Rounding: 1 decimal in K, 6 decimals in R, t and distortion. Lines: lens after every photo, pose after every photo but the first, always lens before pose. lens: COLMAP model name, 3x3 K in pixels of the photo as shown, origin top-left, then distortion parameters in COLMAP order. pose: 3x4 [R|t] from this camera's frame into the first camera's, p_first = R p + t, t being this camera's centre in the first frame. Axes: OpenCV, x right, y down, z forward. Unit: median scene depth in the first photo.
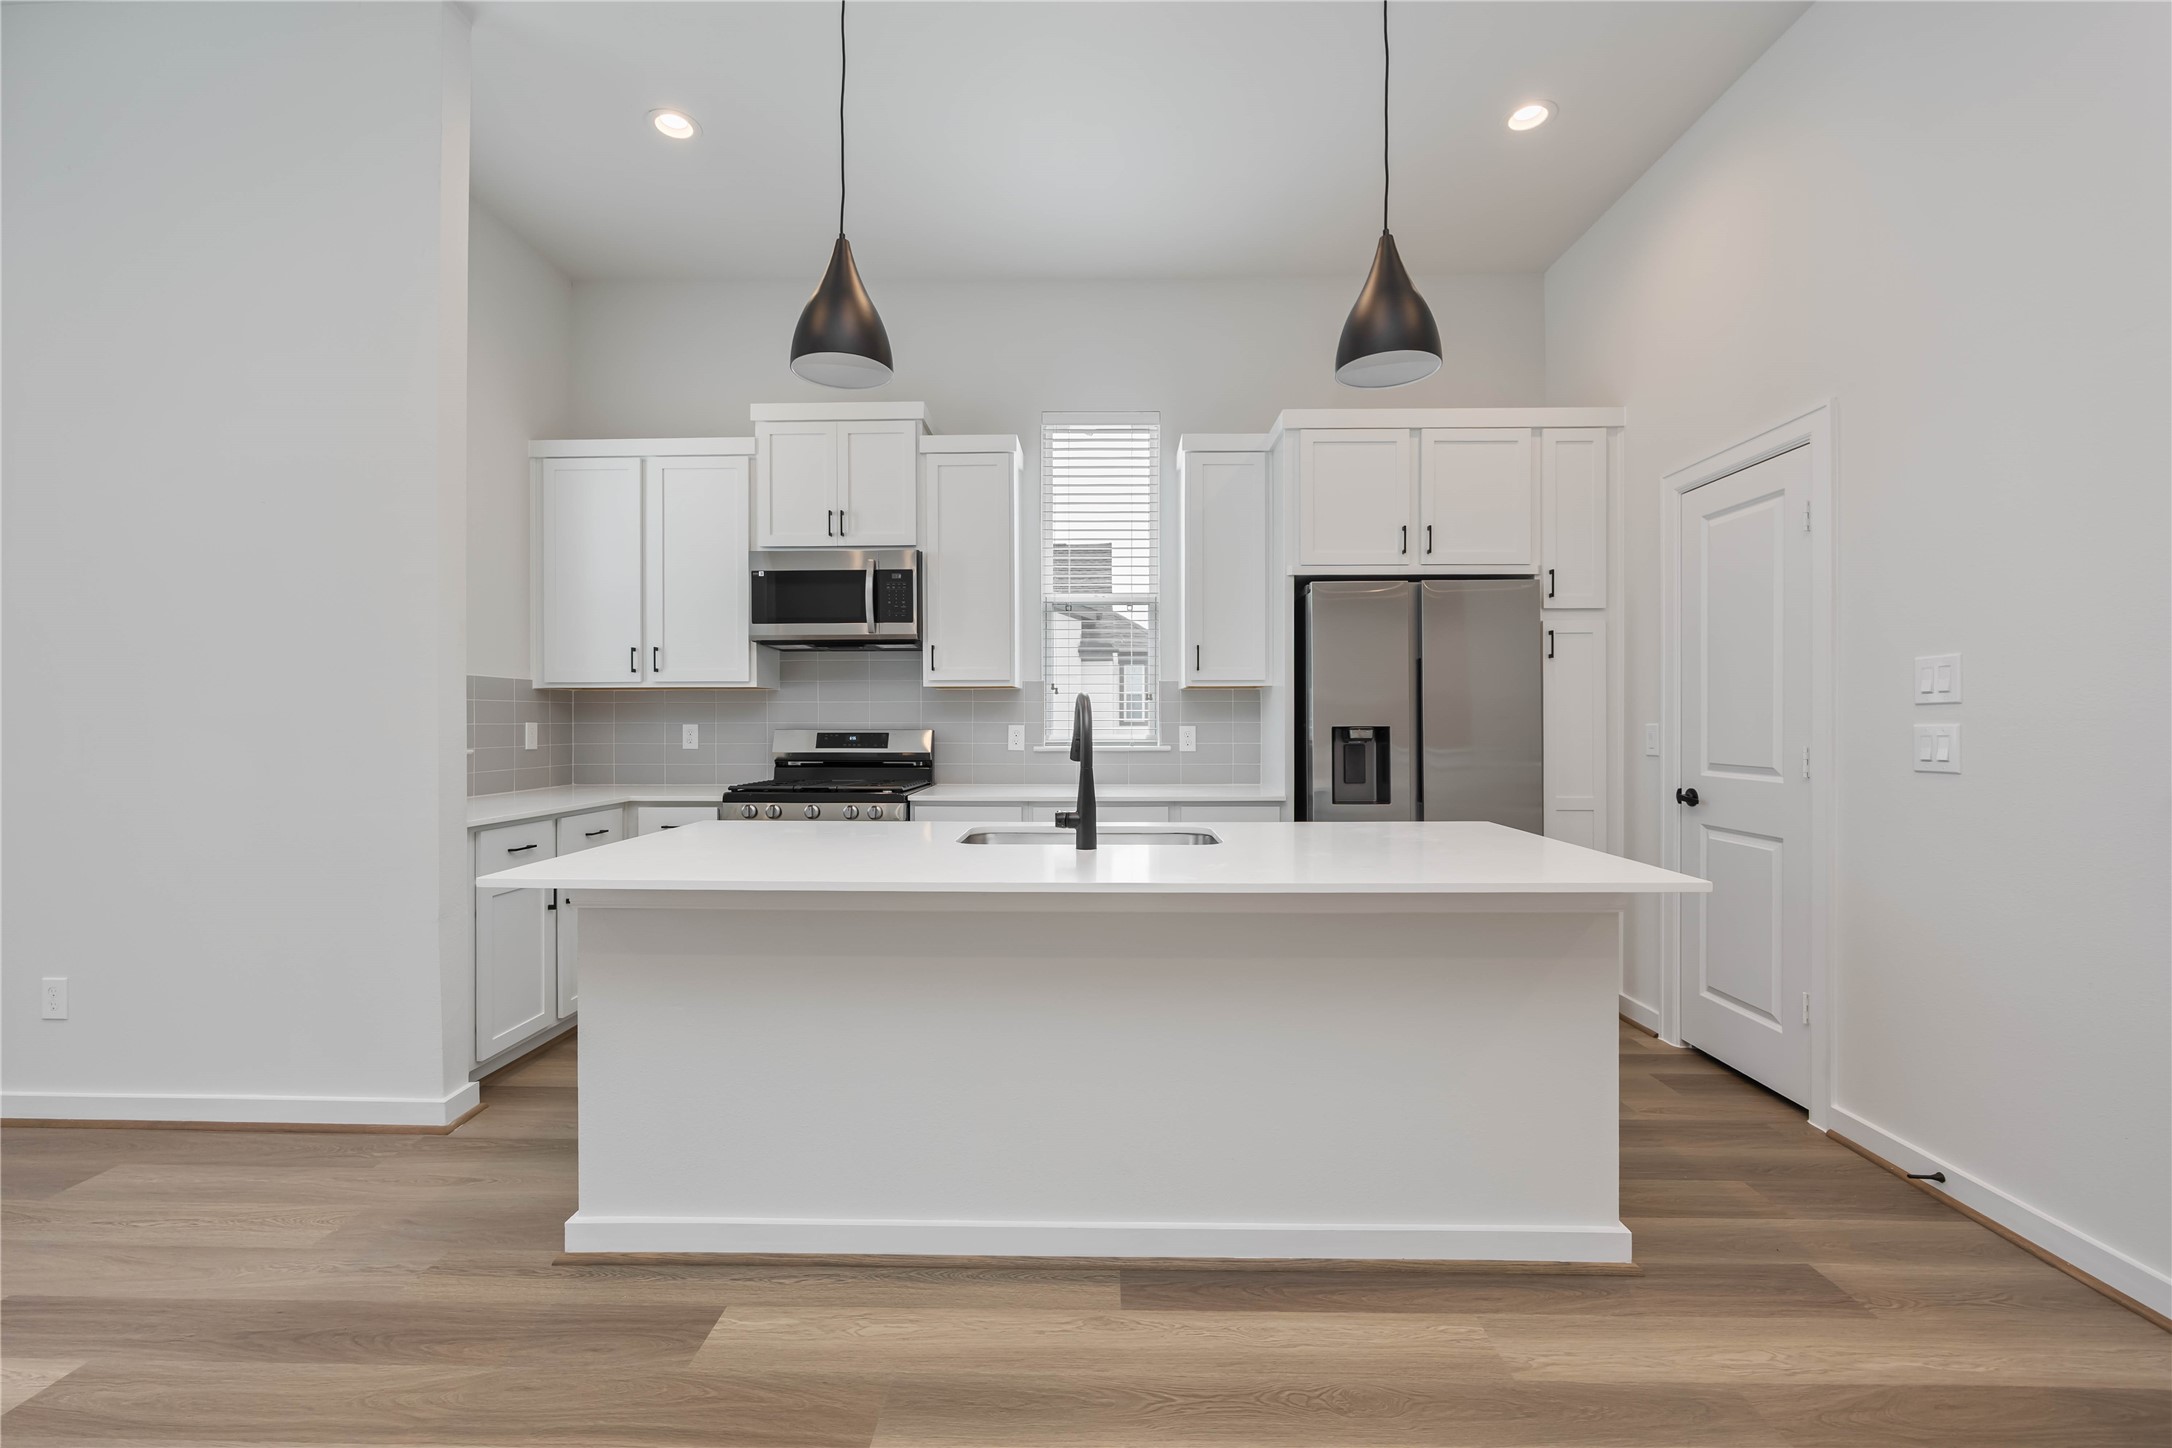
lens RADIAL K [[853.7, 0, 1095.0], [0, 853.7, 725.1], [0, 0, 1]] dist [-0.011187, 0.000128]
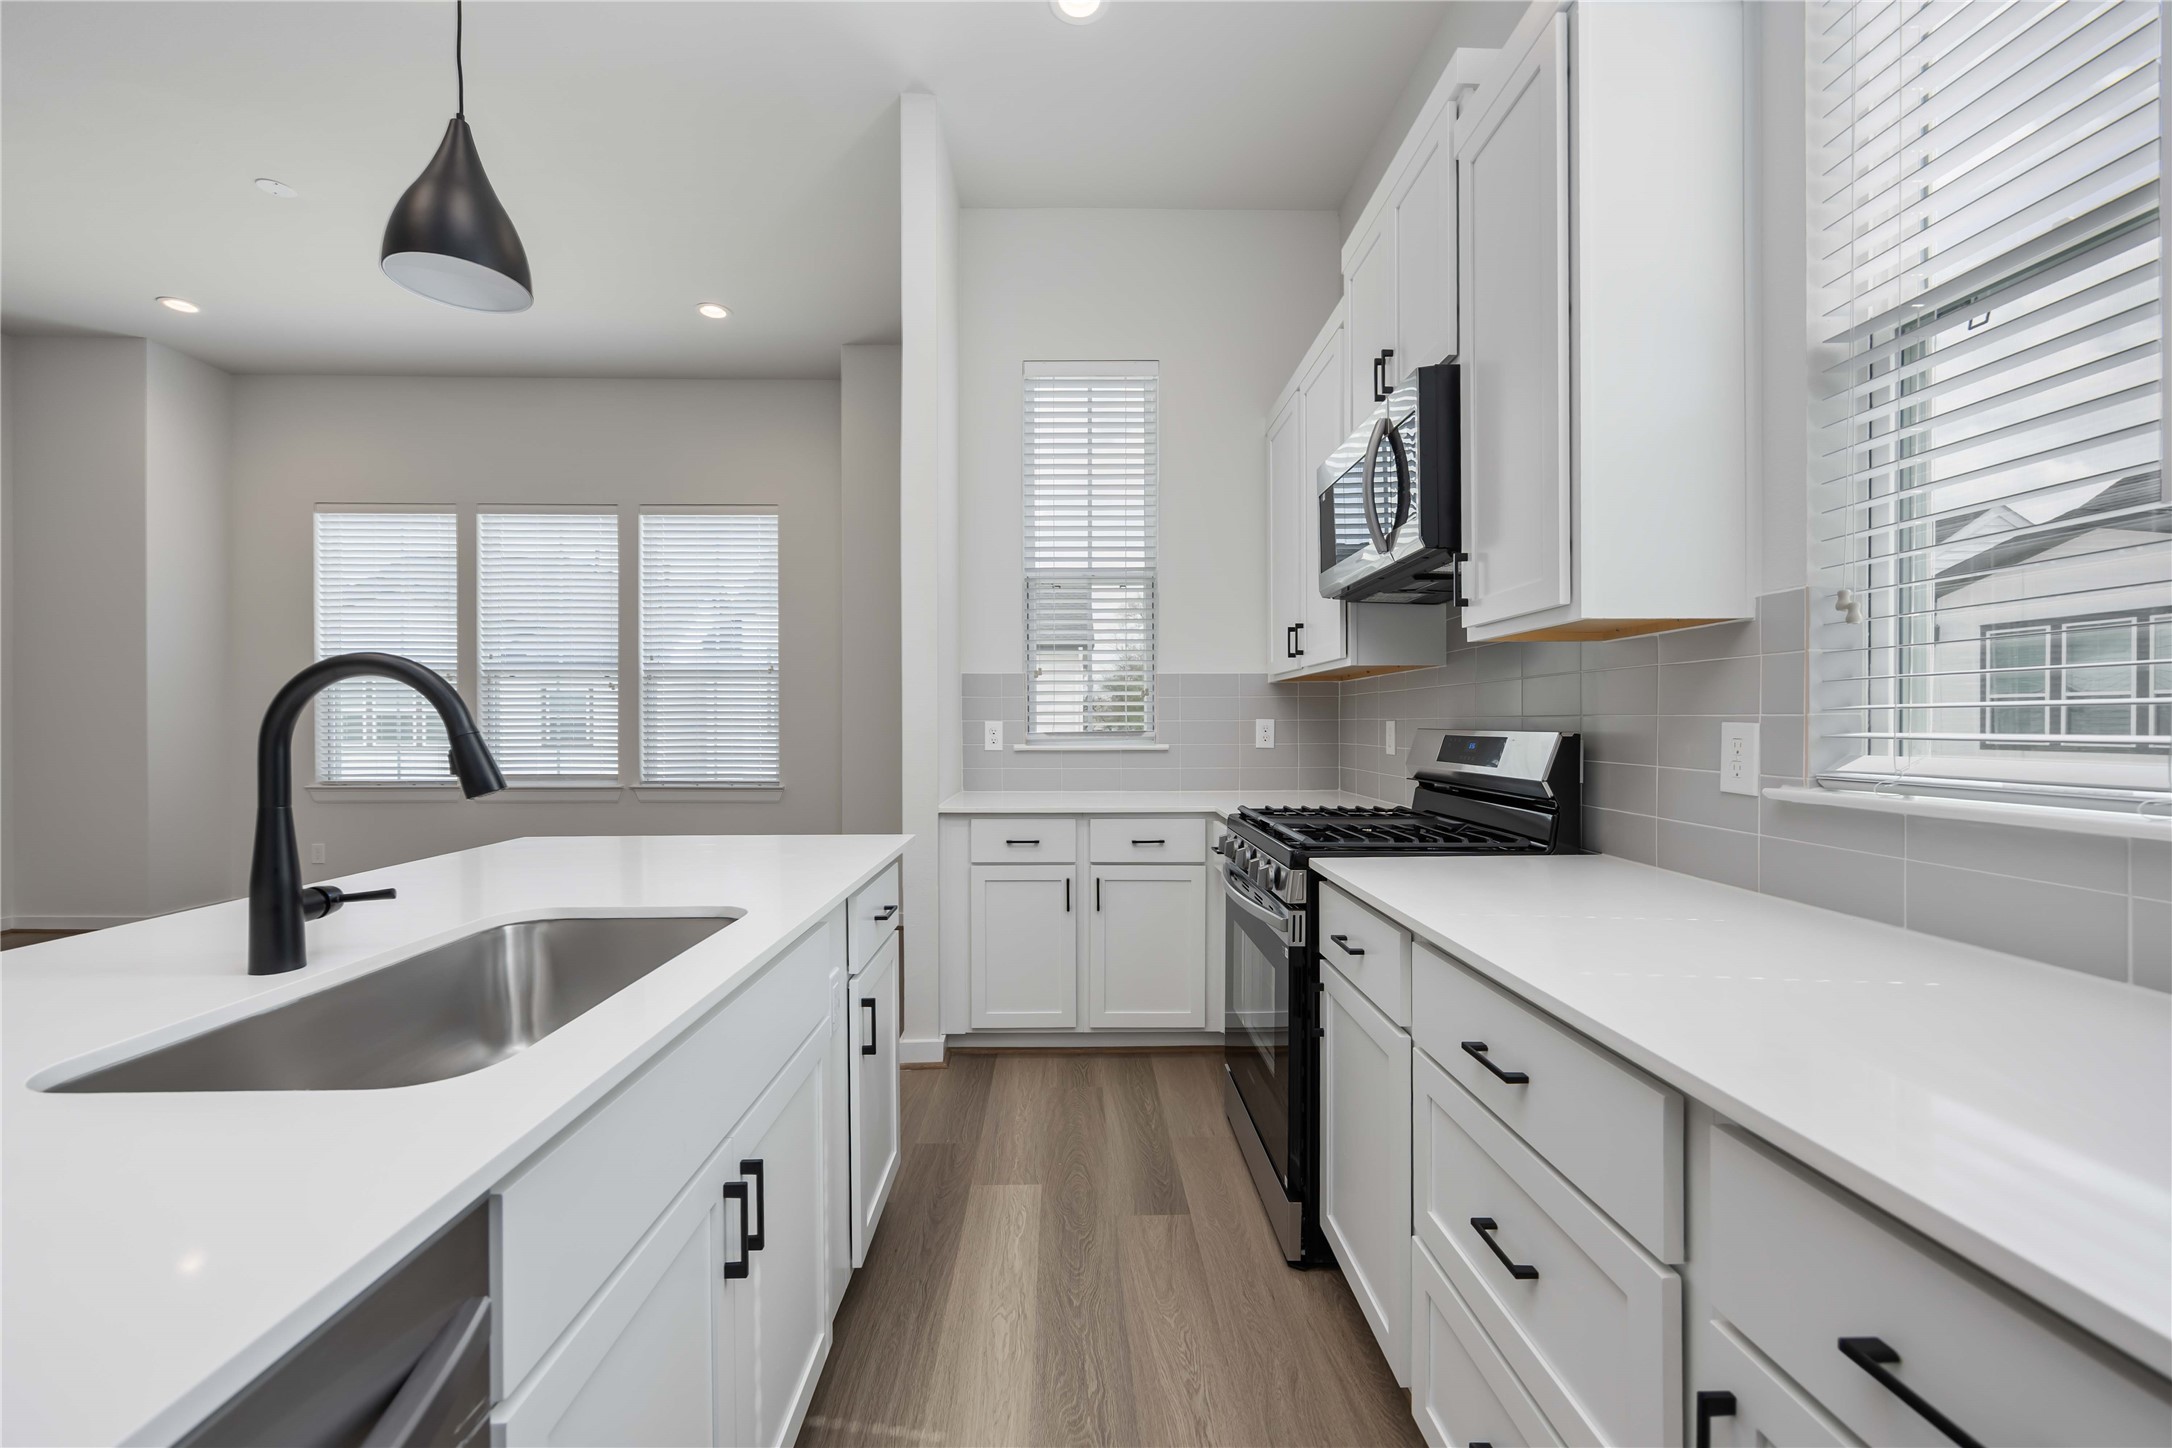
lens RADIAL K [[853.7, 0, 1086.6], [0, 853.7, 725.6], [0, 0, 1]] dist [-0.011187, 0.000128]
pose [[0.051881, 0.004127, -0.998645, 0.263786], [0.005552, 0.999975, 0.004420, -0.002287], [0.998638, -0.005774, 0.051857, 0.755792]]
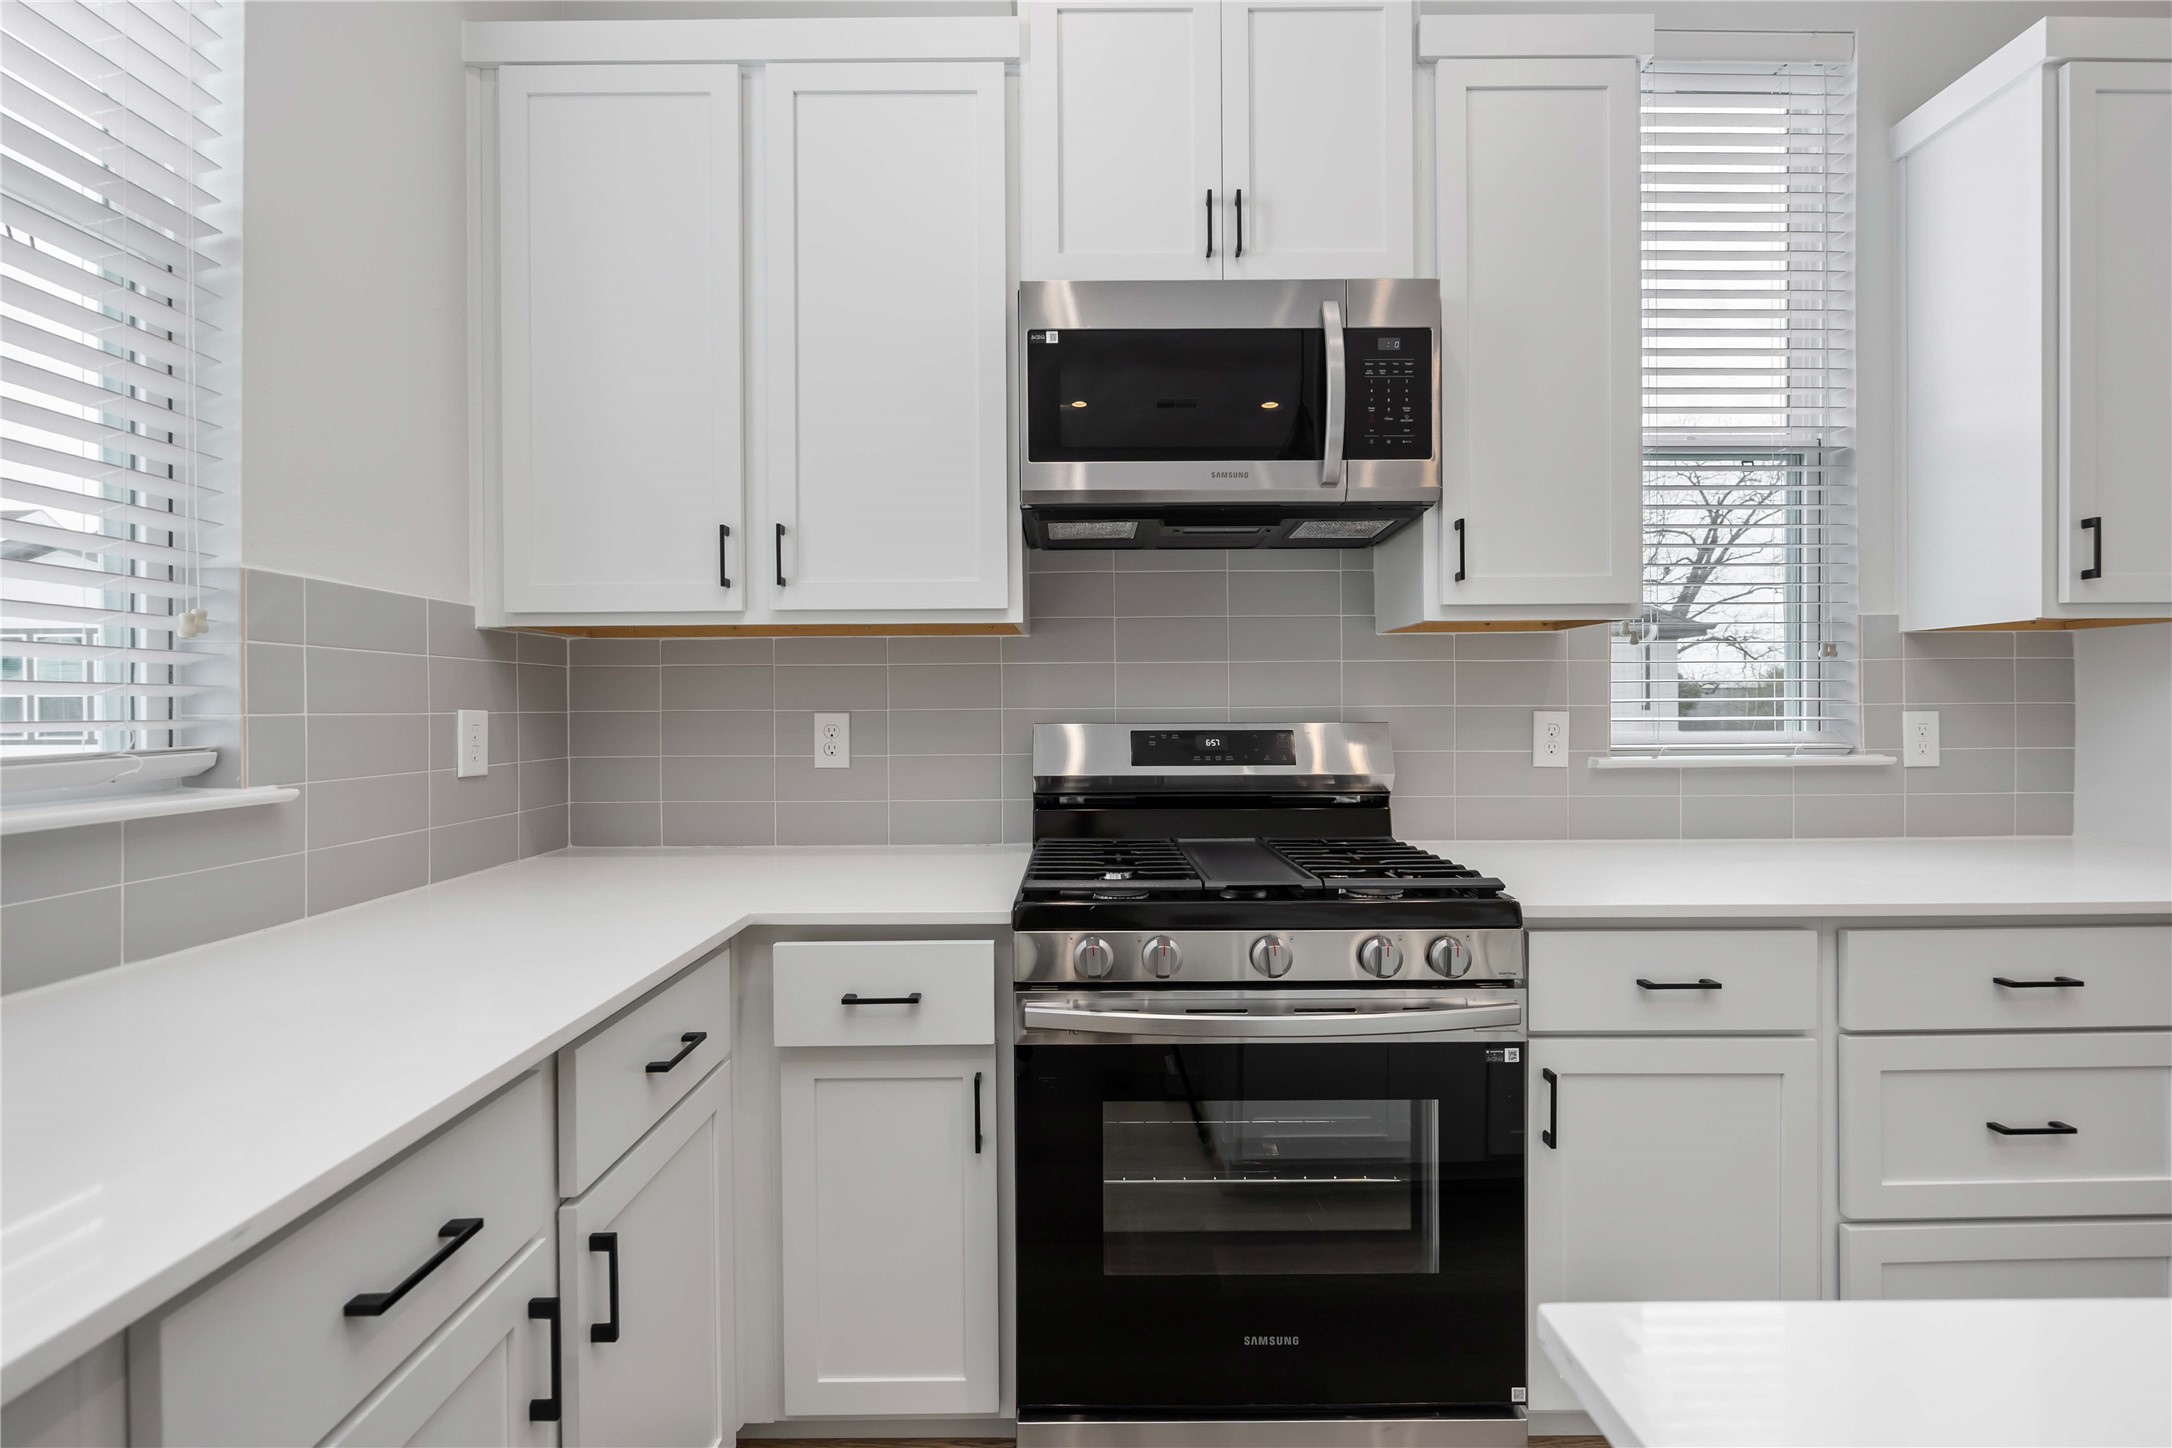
lens RADIAL K [[853.7, 0, 1085.3], [0, 853.7, 720.7], [0, 0, 1]] dist [-0.011187, 0.000128]
pose [[0.999640, -0.004974, 0.026363, -0.379145], [0.004829, 0.999973, 0.005564, 0.001035], [-0.026390, -0.005434, 0.999637, 0.584202]]
